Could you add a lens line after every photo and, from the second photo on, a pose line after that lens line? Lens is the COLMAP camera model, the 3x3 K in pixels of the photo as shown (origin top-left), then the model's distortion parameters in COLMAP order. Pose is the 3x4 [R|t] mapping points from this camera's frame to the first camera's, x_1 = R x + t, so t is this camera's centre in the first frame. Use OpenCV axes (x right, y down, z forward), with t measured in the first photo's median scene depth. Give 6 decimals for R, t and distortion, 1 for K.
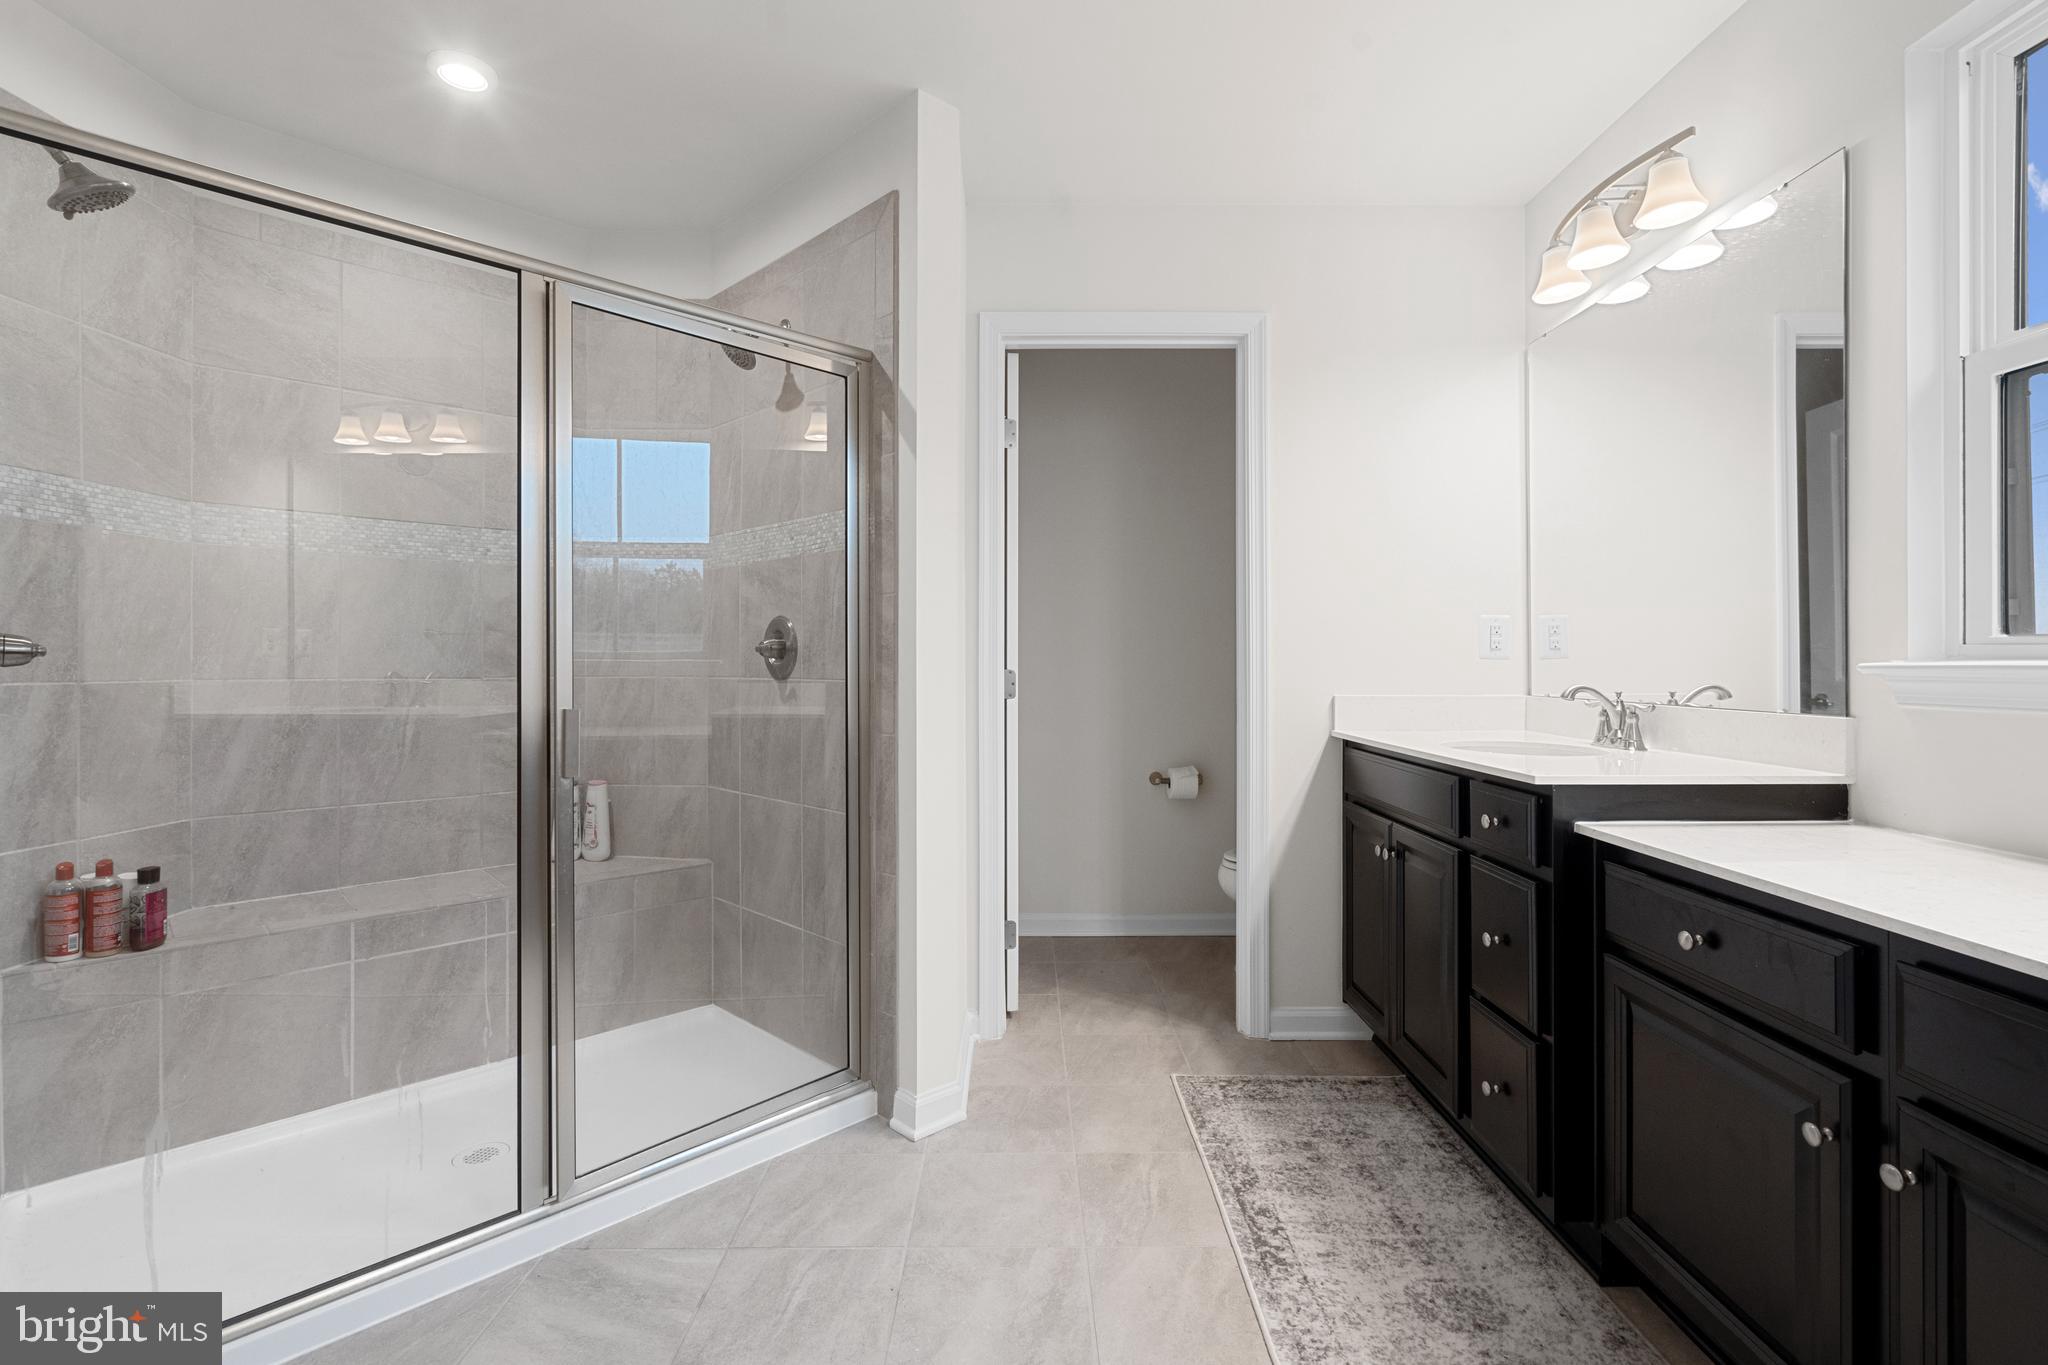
lens RADIAL K [[938.5, 0, 1021.6], [0, 938.5, 657.6], [0, 0, 1]] dist [-0.007119, 0.002195]
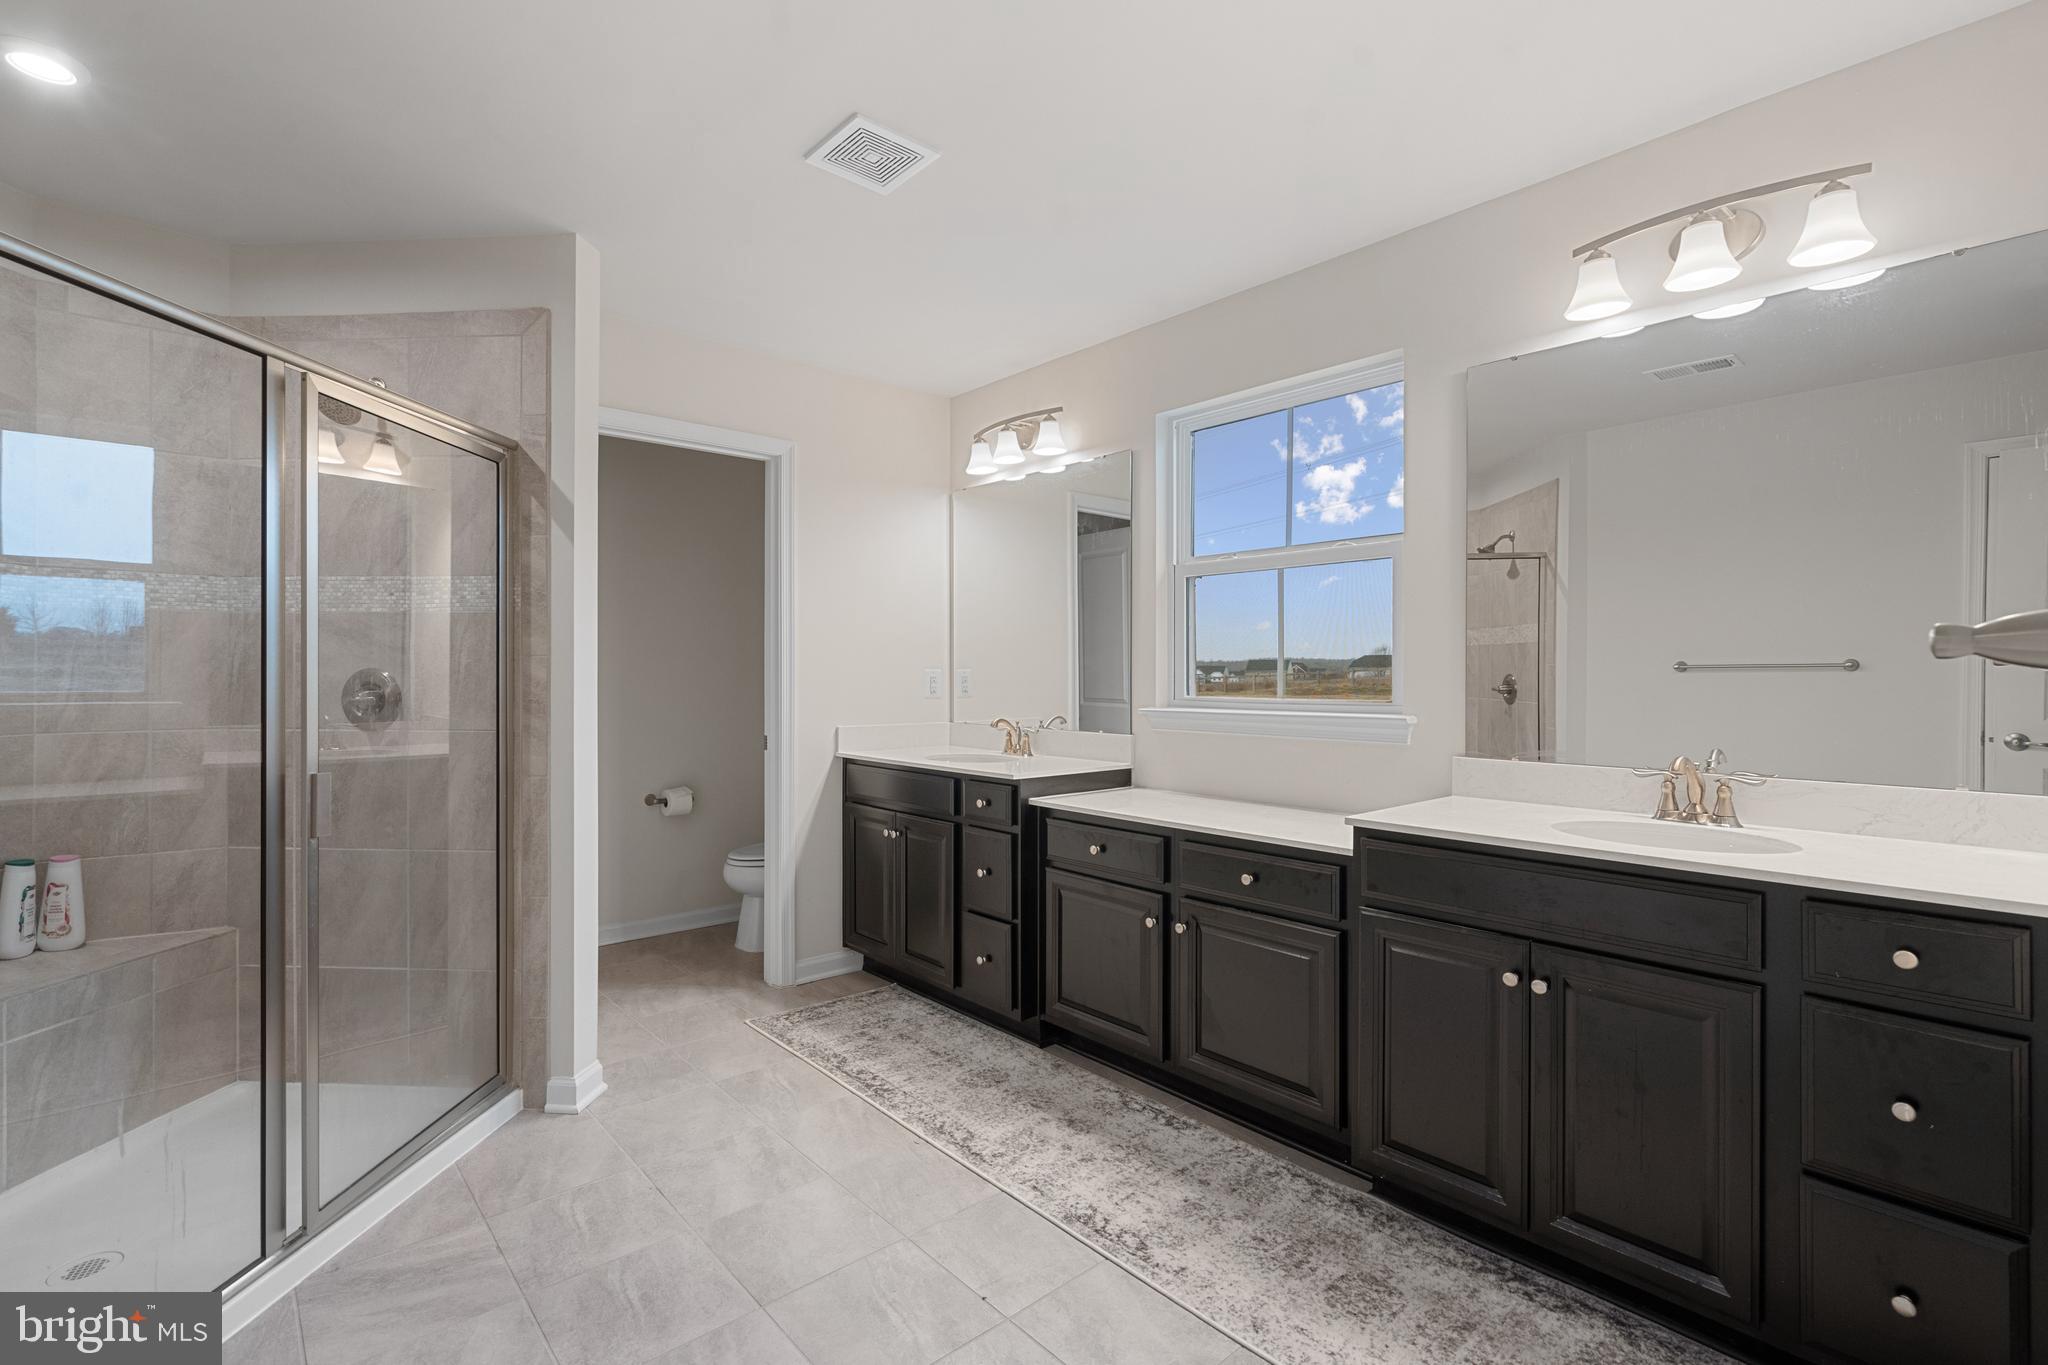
lens RADIAL K [[938.5, 0, 1009.0], [0, 938.5, 670.2], [0, 0, 1]] dist [-0.007119, 0.002195]
pose [[0.756995, 0.004705, 0.653403, -0.474631], [-0.005632, 0.999984, -0.000676, -0.054383], [-0.653396, -0.003168, 0.757010, -0.265927]]
